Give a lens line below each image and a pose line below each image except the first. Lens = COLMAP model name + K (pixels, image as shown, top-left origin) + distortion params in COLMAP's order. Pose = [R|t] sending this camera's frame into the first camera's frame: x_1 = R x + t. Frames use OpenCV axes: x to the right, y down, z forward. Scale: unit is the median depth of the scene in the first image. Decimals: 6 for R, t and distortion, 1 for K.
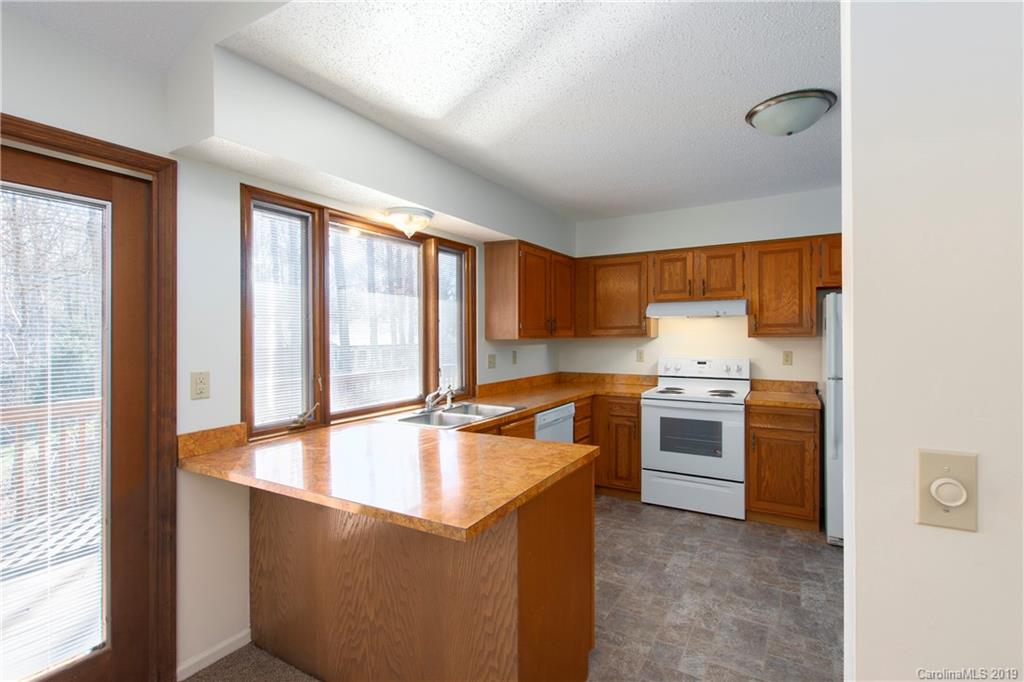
lens RADIAL K [[473.1, 0, 516.0], [0, 473.1, 336.0], [0, 0, 1]] dist [0.001164, -0.000222]
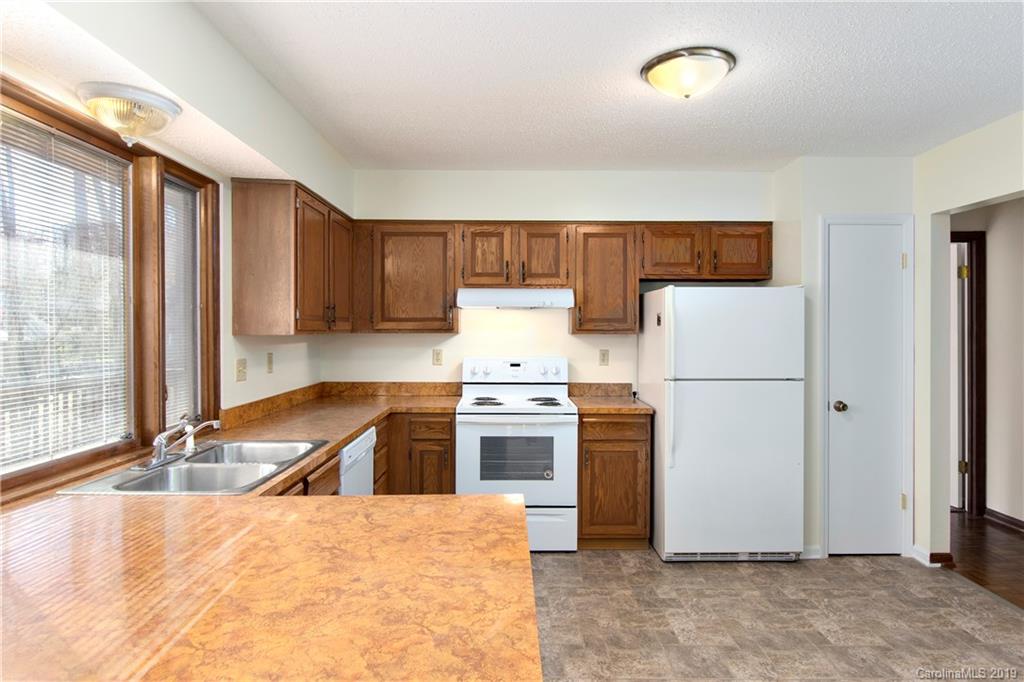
lens RADIAL K [[591.6, 0, 502.1], [0, 591.6, 336.2], [0, 0, 1]] dist [-0.004329, 0.001509]
pose [[0.860222, 0.002277, 0.509915, -0.161750], [-0.007614, 0.999936, 0.008379, -0.000843], [-0.509863, -0.011091, 0.860184, 0.160399]]
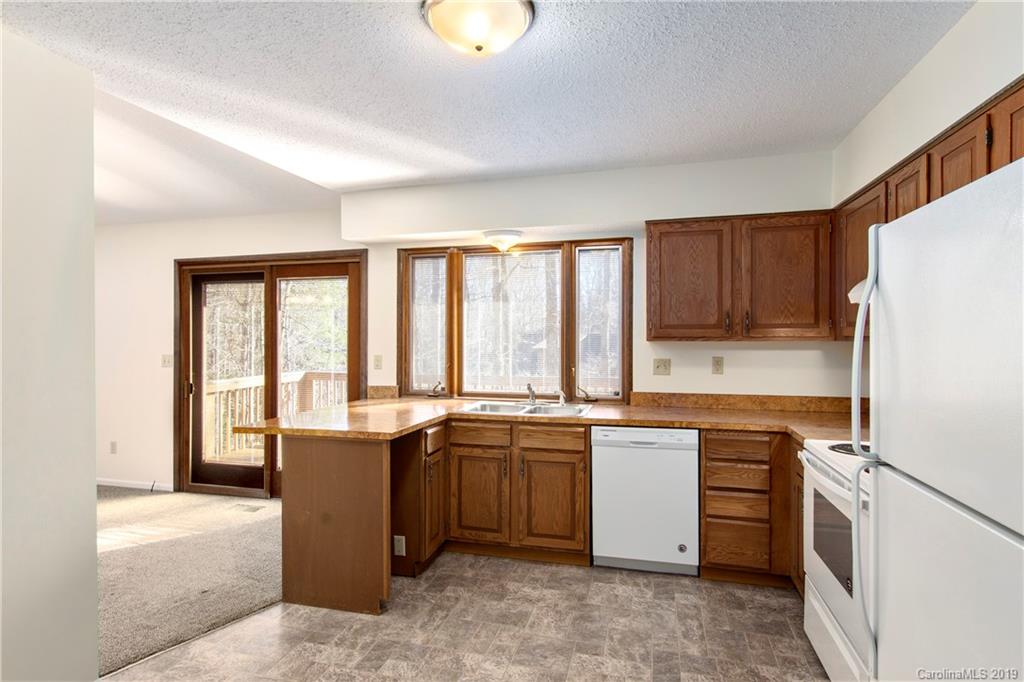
lens RADIAL K [[532.2, 0, 511.3], [0, 532.2, 337.7], [0, 0, 1]] dist [0.001469, 0.000077]
pose [[0.256703, 0.011517, -0.966422, 0.835498], [0.001343, 0.999924, 0.012273, -0.011101], [0.966489, -0.004448, 0.256668, 0.520756]]
